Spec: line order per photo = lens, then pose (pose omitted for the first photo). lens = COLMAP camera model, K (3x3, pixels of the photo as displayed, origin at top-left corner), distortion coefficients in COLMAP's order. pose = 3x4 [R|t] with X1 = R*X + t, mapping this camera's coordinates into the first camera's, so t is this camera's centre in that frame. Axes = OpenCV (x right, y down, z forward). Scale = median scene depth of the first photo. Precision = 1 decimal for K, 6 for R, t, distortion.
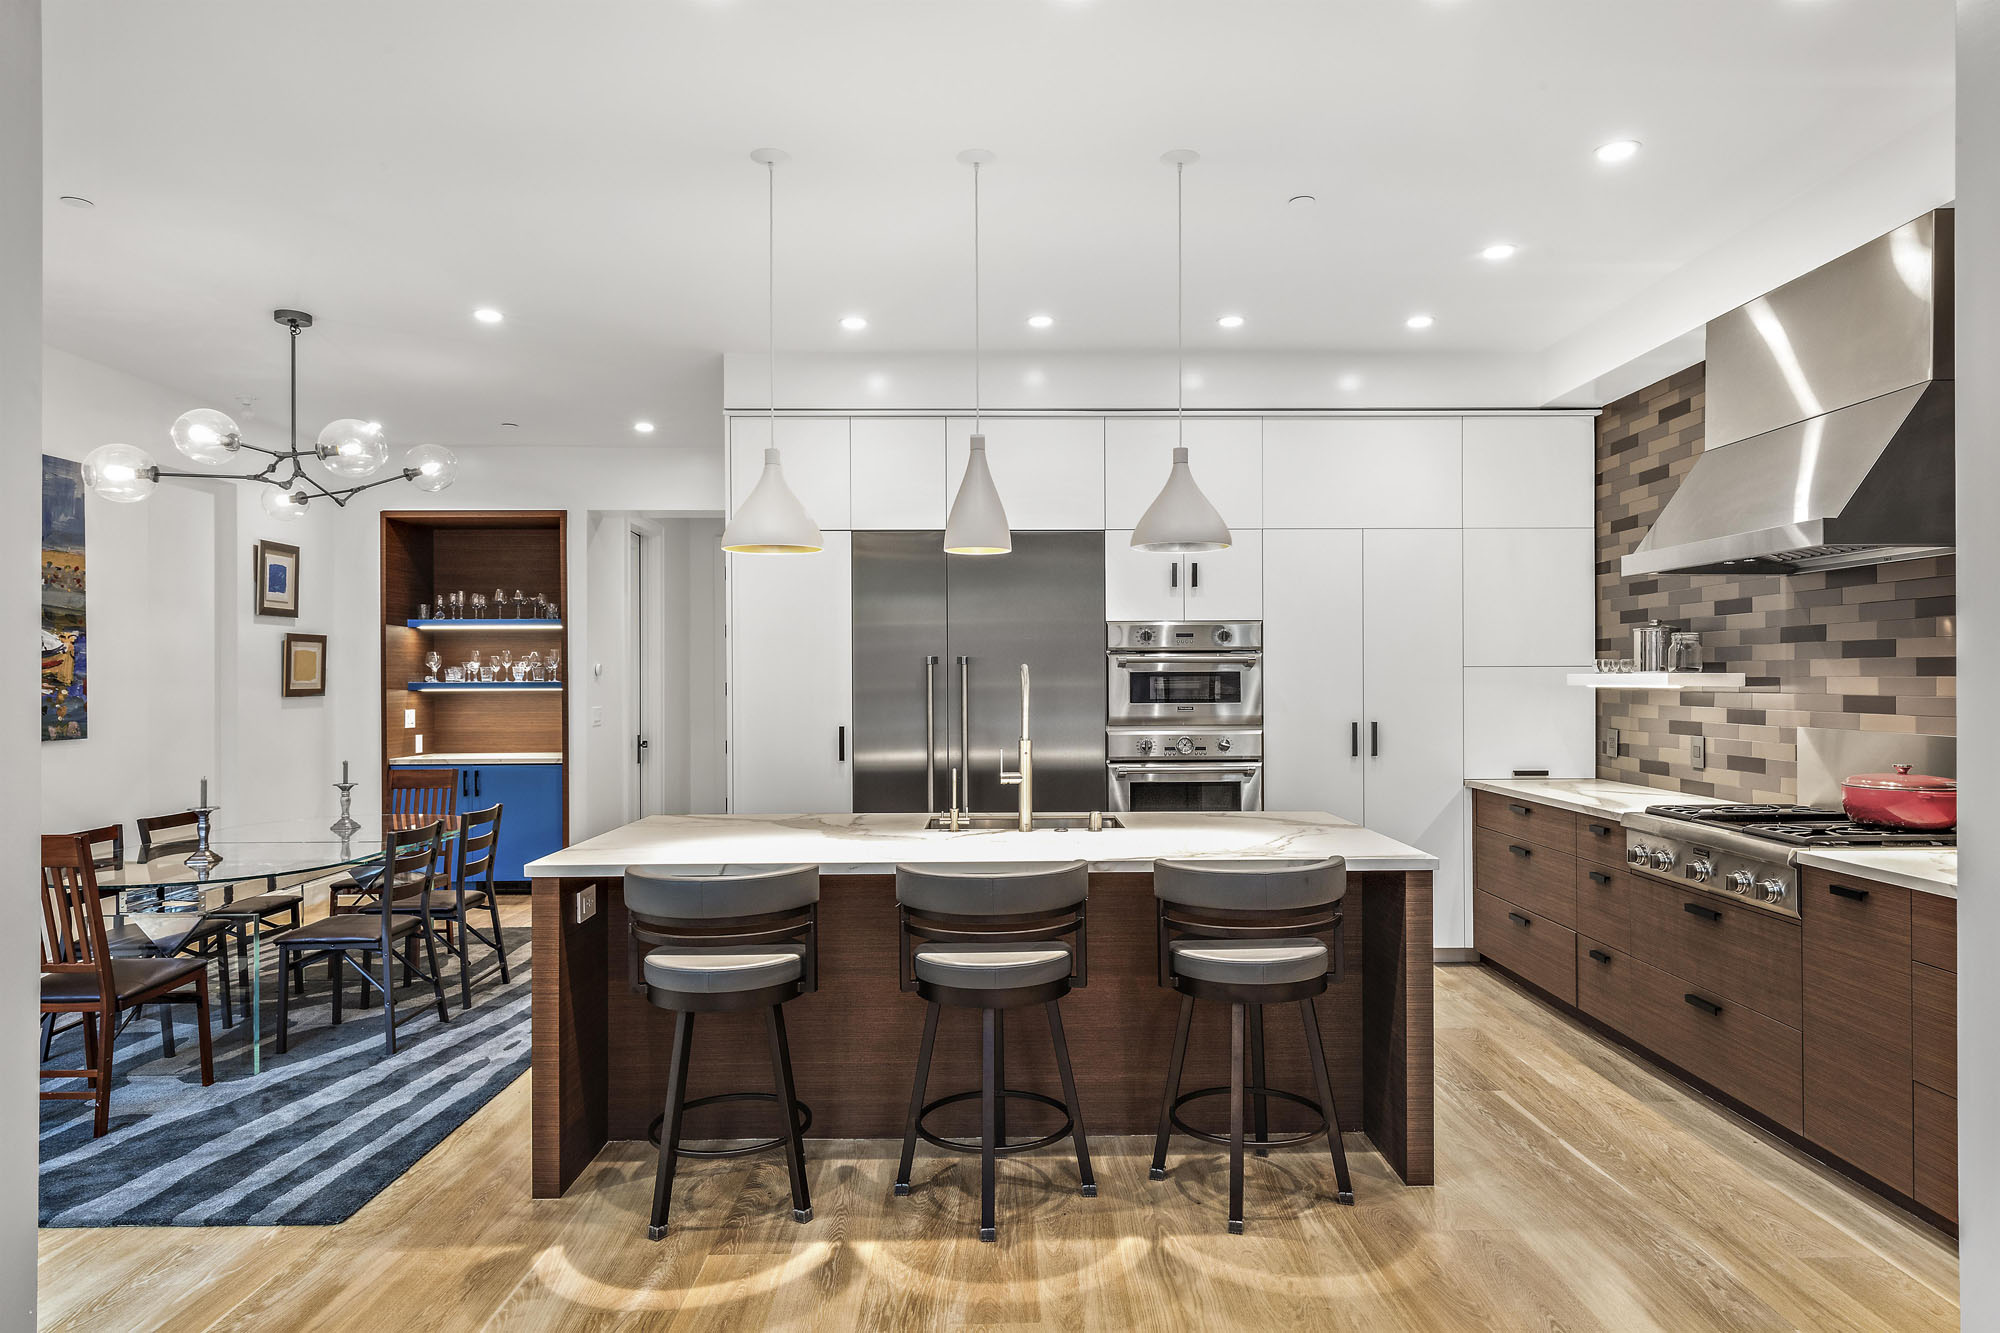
lens RADIAL K [[1223.1, 0, 1034.8], [0, 1223.1, 663.4], [0, 0, 1]] dist [0.003140, 0.001140]
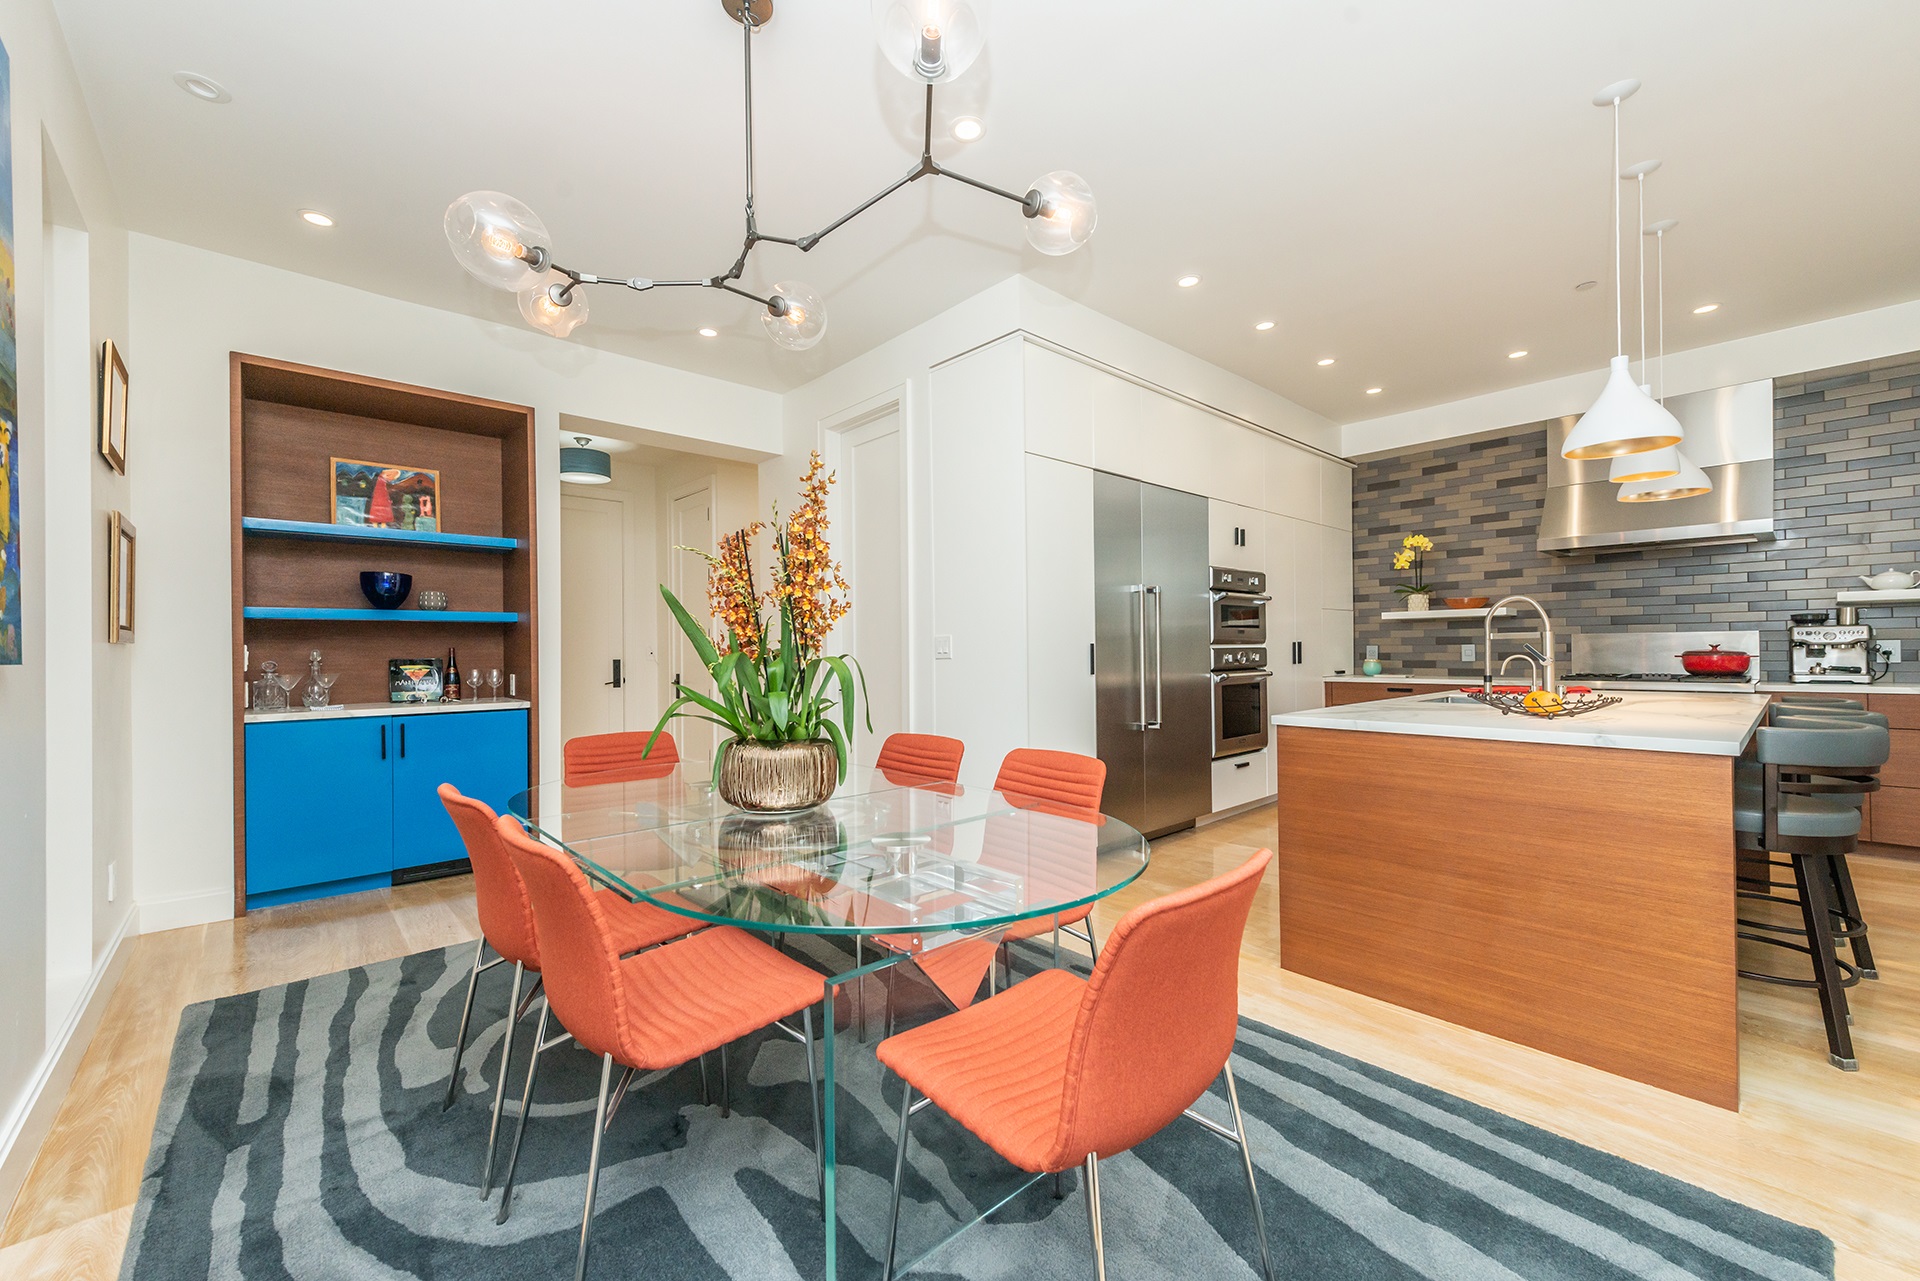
lens RADIAL K [[759.1, 0, 942.6], [0, 759.1, 649.2], [0, 0, 1]] dist [0.000382, -0.000884]
pose [[0.766036, -0.003591, 0.642788, -0.809351], [0.001867, 0.999993, 0.003362, 0.061274], [-0.642795, -0.001375, 0.766037, 0.631076]]
